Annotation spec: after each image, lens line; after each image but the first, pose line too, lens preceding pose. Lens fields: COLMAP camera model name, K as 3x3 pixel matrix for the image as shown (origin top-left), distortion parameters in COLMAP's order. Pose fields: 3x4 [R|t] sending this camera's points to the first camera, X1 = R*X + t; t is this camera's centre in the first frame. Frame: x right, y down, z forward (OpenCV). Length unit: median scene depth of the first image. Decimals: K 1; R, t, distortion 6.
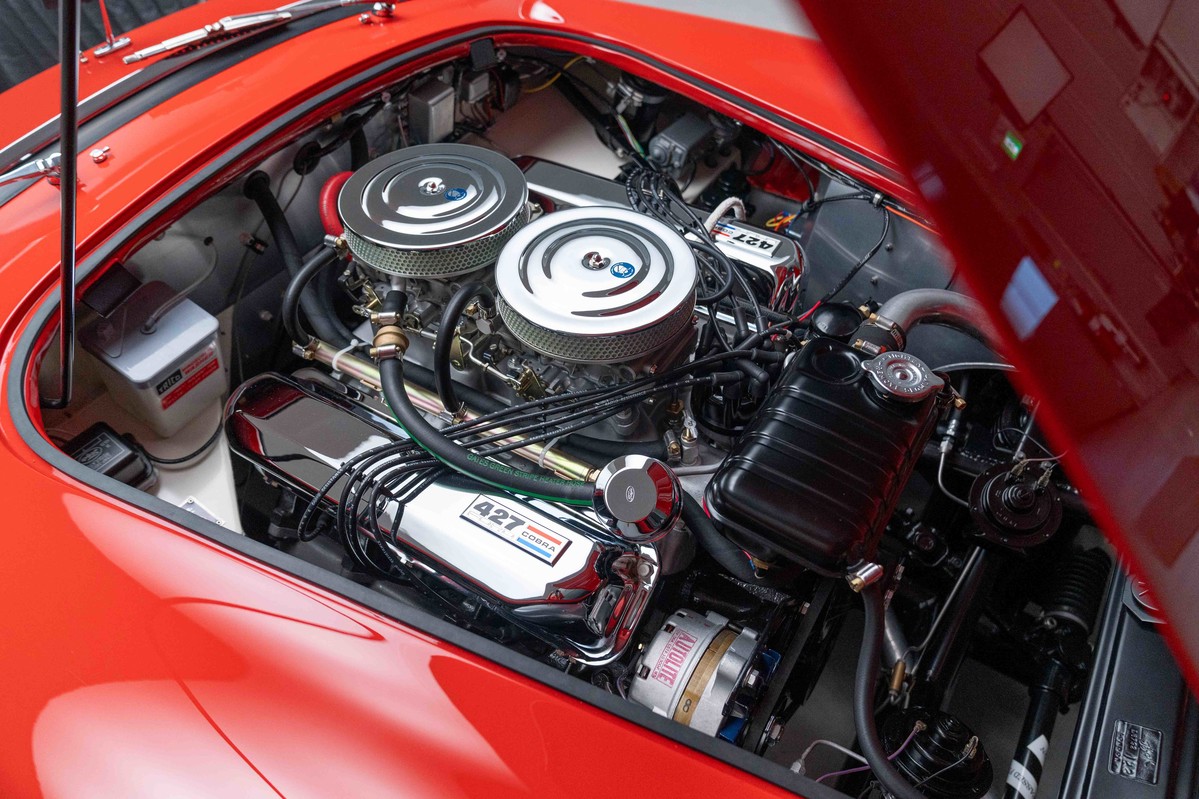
lens RADIAL K [[856.1, 0, 625.3], [0, 856.1, 389.7], [0, 0, 1]] dist [-0.021783, 0.001873]
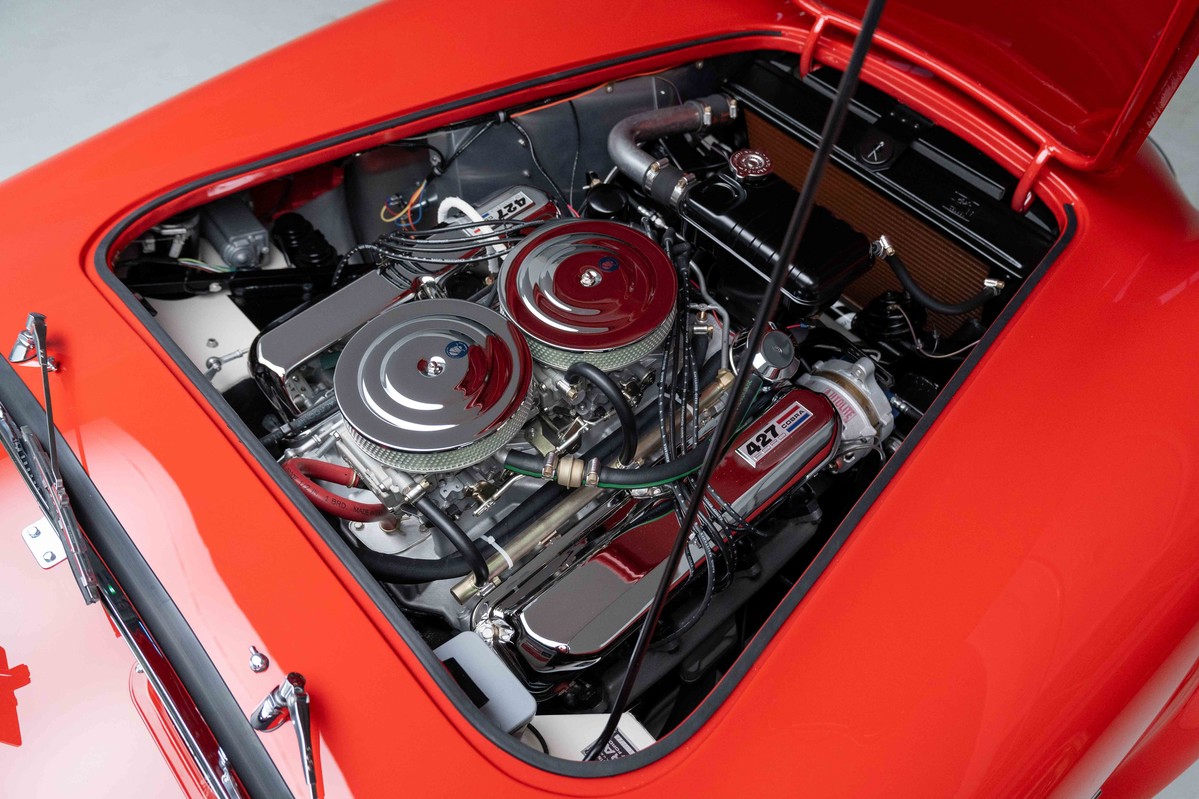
lens RADIAL K [[935.8, 0, 658.3], [0, 935.8, 395.9], [0, 0, 1]] dist [-0.013848, -0.005553]
pose [[0.267858, -0.772201, 0.576158, -0.878184], [0.675972, 0.576744, 0.458725, -0.589025], [-0.686523, 0.266593, 0.676472, 0.147786]]
